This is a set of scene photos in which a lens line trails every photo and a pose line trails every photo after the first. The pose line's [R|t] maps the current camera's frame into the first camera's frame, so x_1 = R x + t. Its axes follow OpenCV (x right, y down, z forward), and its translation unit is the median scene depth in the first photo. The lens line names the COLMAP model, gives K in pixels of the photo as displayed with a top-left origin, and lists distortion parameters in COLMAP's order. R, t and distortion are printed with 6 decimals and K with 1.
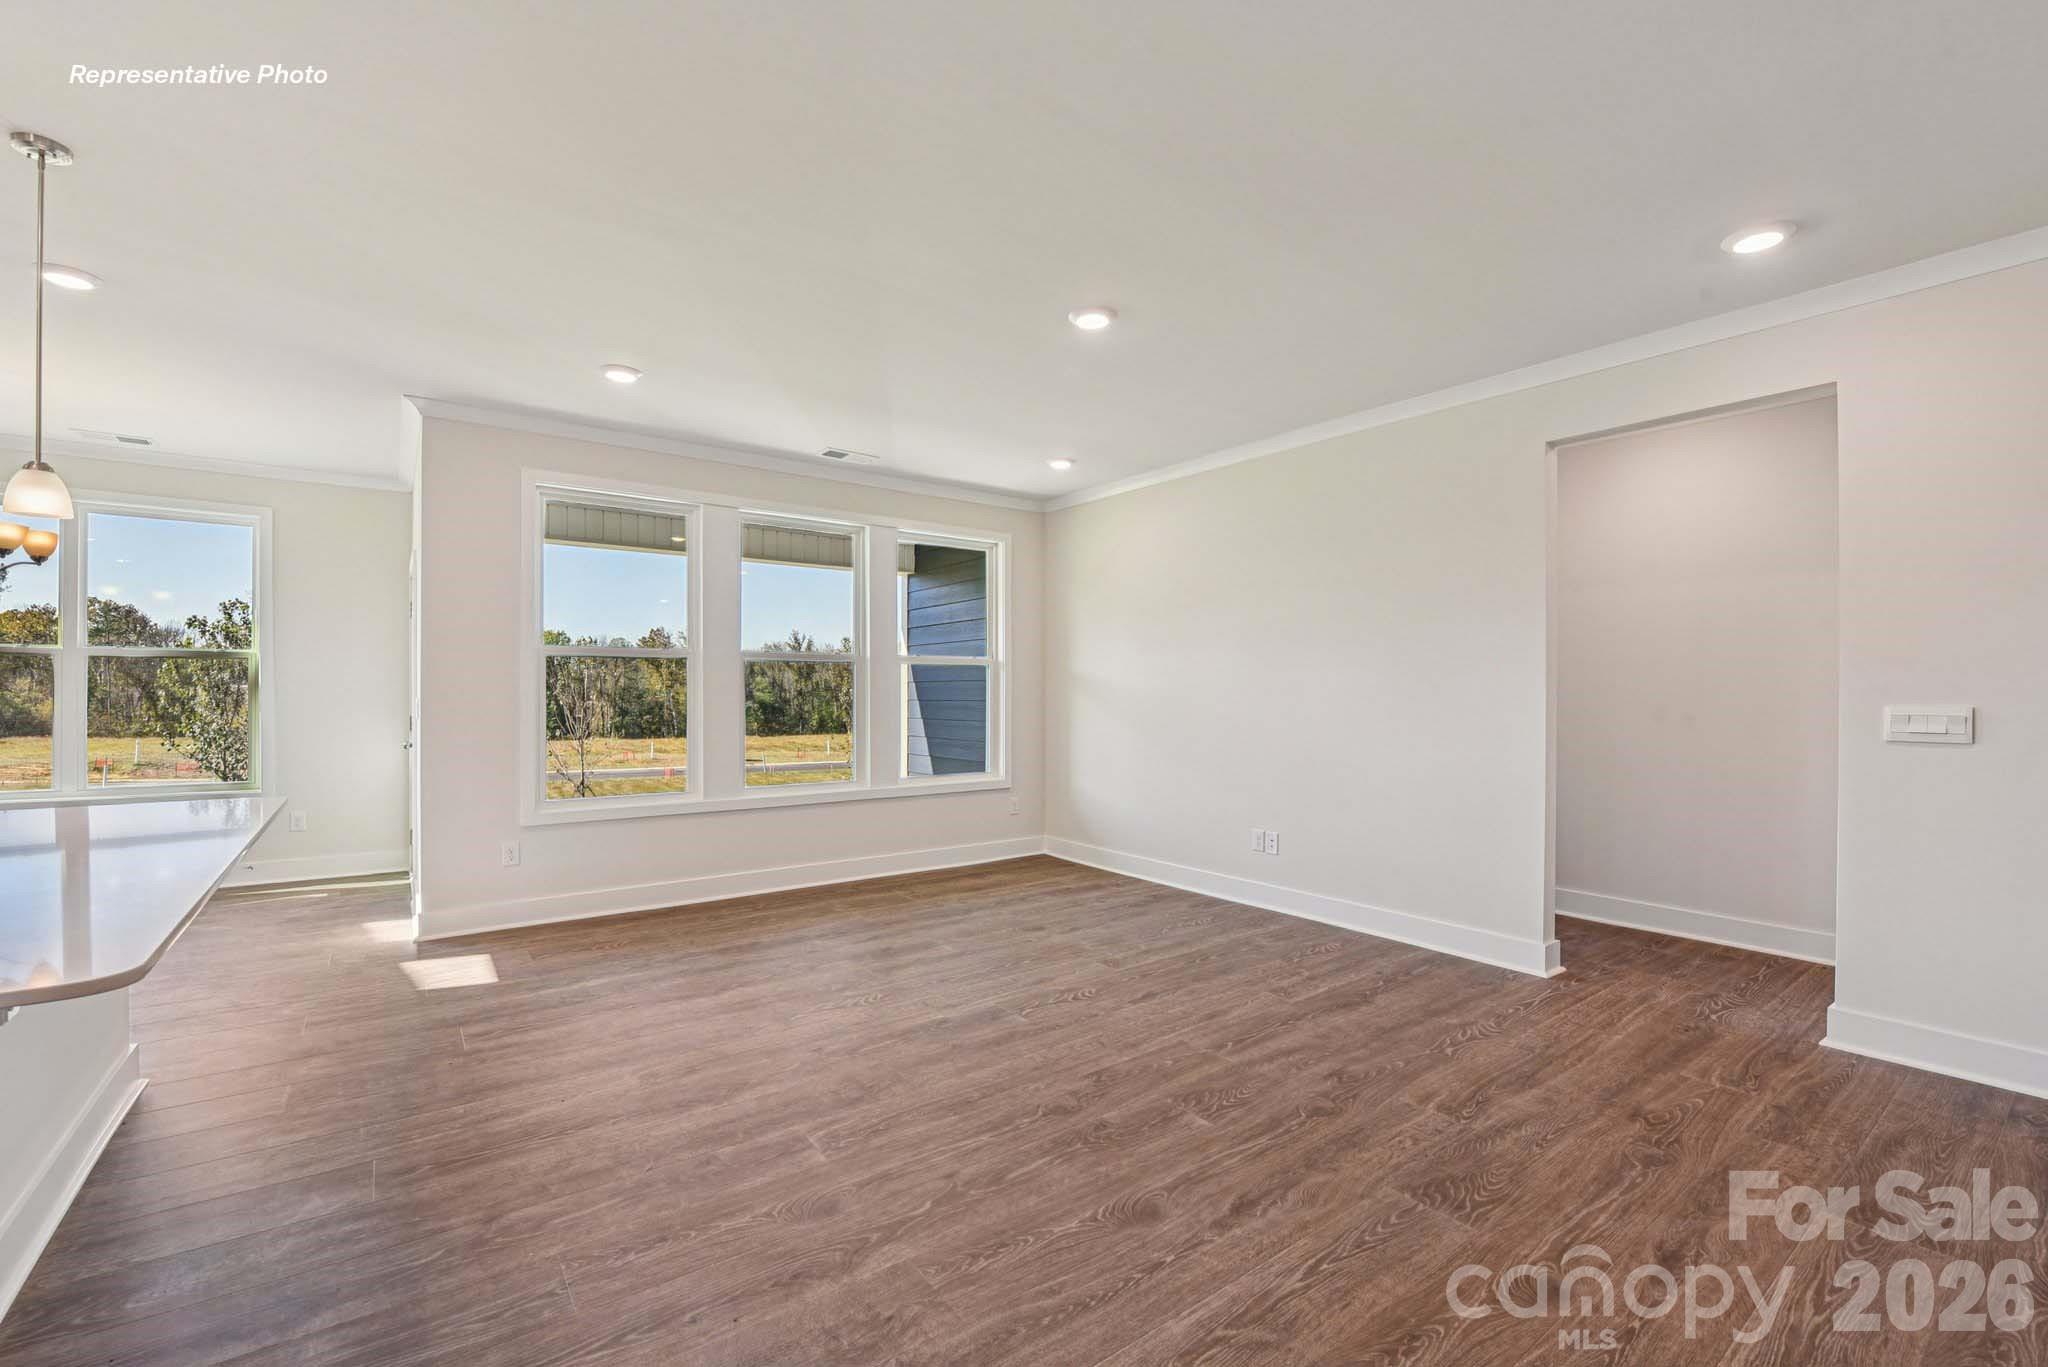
lens RADIAL K [[852.2, 0, 1025.8], [0, 852.2, 690.7], [0, 0, 1]] dist [0.000287, -0.000070]
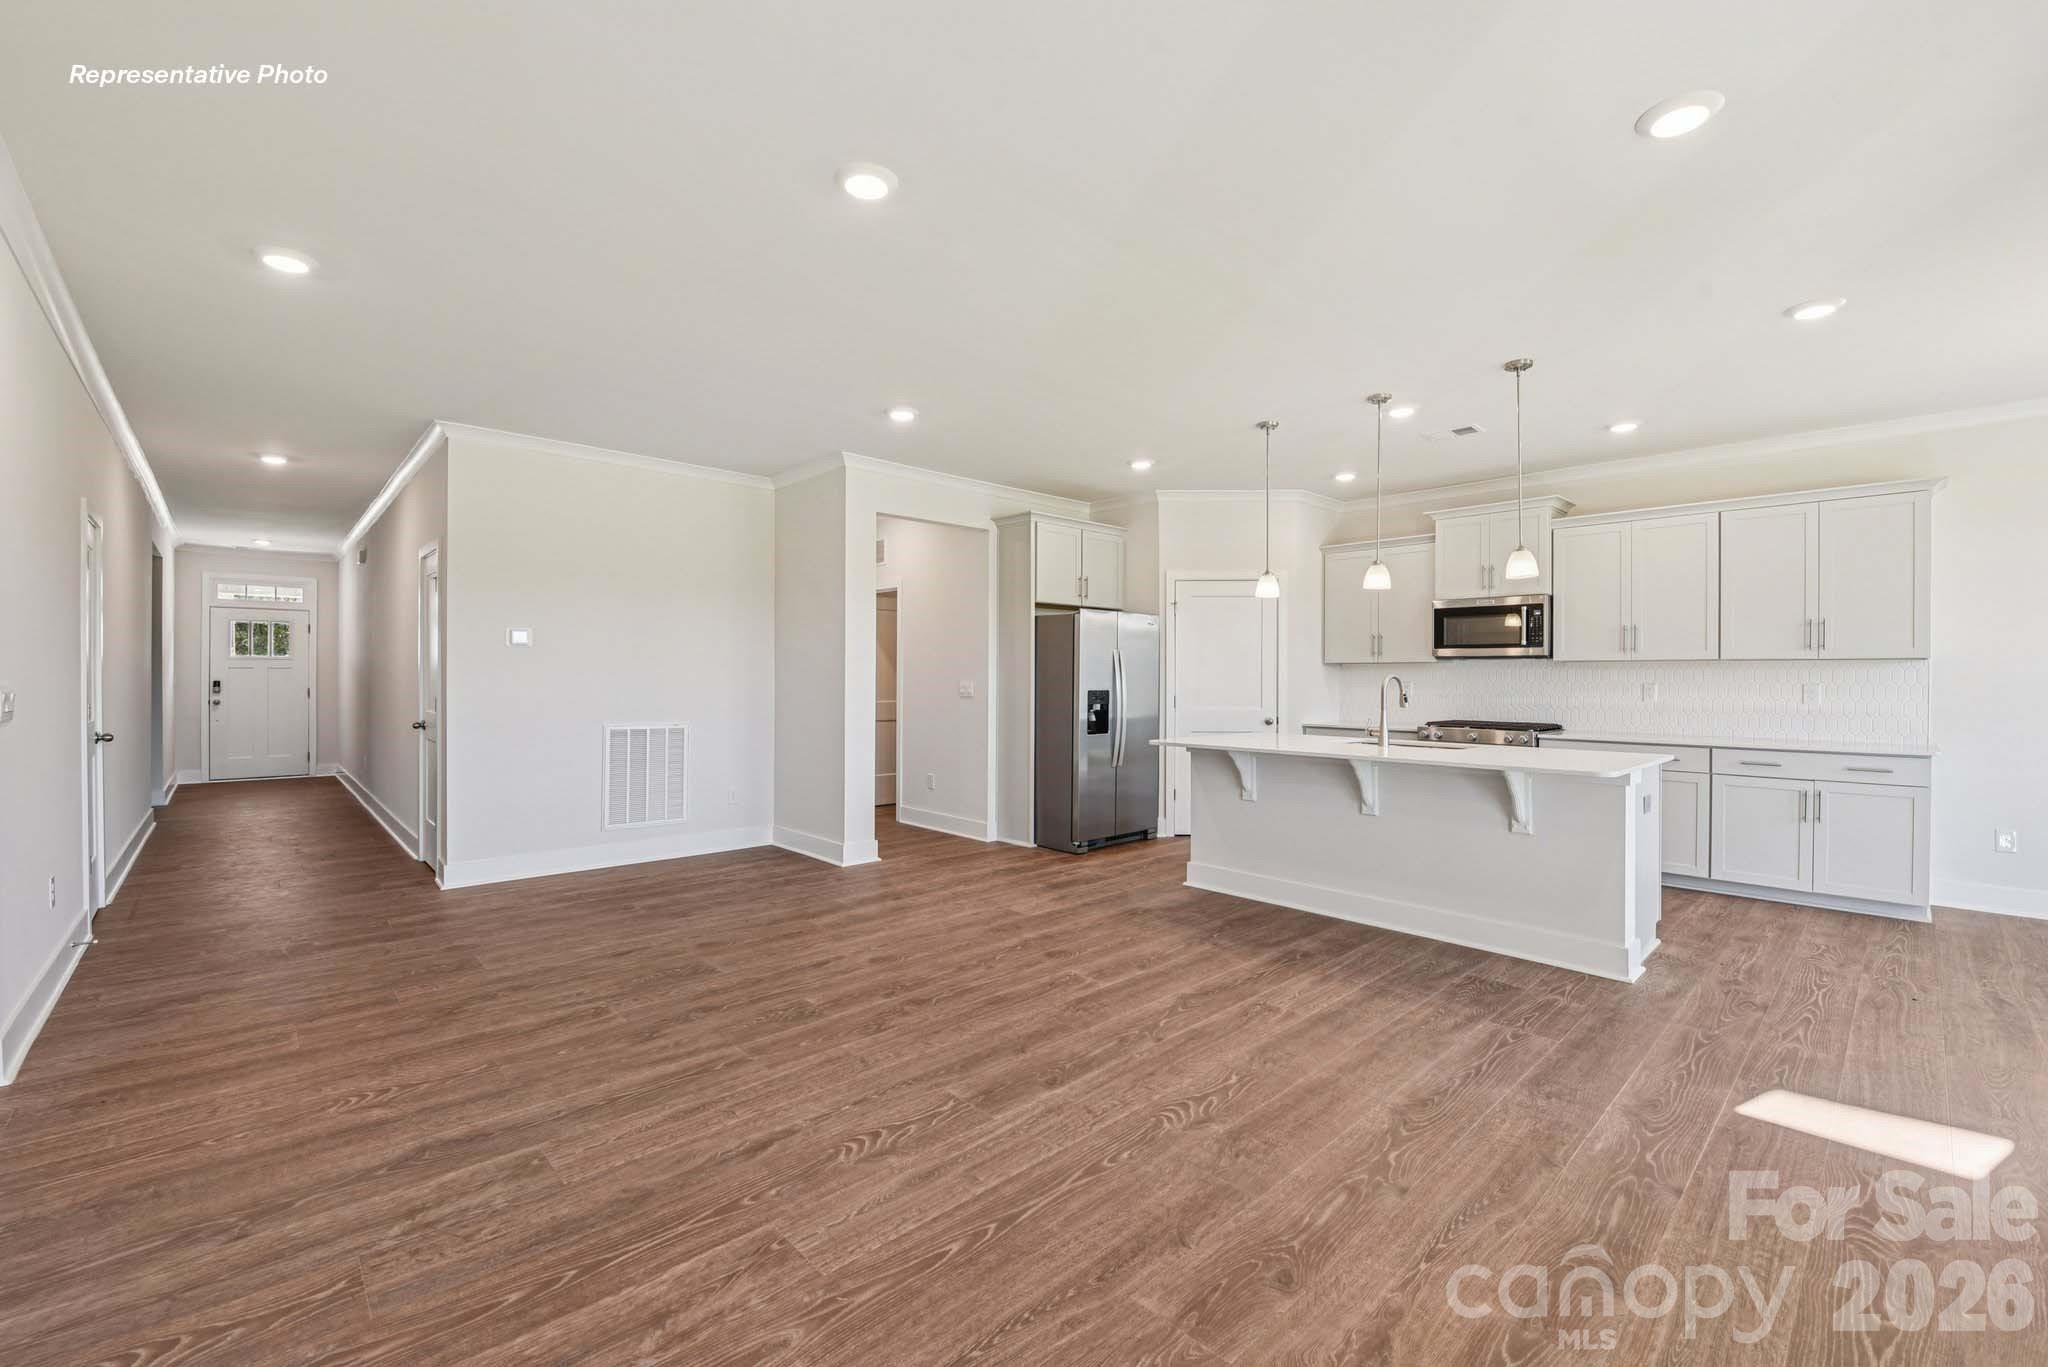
lens RADIAL K [[852.2, 0, 1036.7], [0, 852.2, 674.5], [0, 0, 1]] dist [0.000287, -0.000070]
pose [[-0.992527, -0.006020, -0.121879, 0.020352], [-0.005738, 0.999980, -0.002669, 0.002470], [0.121893, -0.001950, -0.992541, 2.042902]]
